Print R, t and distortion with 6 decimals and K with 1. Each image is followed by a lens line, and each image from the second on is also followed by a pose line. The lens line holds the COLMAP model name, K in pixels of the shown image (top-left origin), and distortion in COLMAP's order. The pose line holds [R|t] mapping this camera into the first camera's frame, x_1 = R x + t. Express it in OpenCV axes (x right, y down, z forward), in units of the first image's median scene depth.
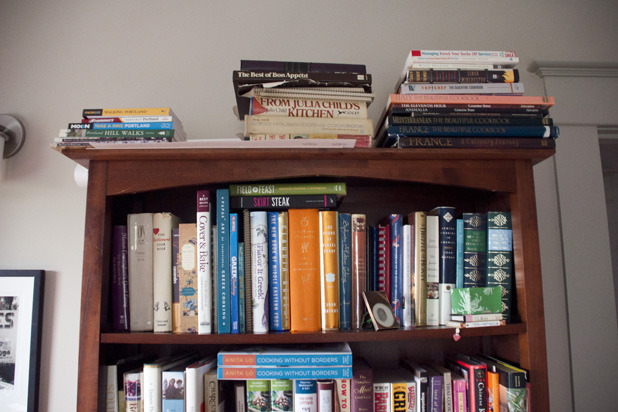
lens RADIAL K [[540.5, 0, 309.2], [0, 540.5, 207.9], [0, 0, 1]] dist [-0.129414, -0.001678]
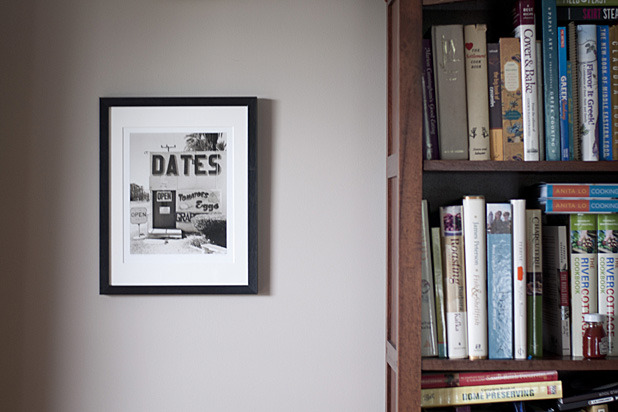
lens RADIAL K [[1361.0, 0, 309.1], [0, 1361.0, 205.4], [0, 0, 1]] dist [-0.142828, 0.000000]
pose [[0.999067, 0.011937, -0.041507, -0.458460], [-0.005124, 0.987019, 0.160523, -0.053376], [0.042885, -0.160160, 0.986159, -1.225379]]
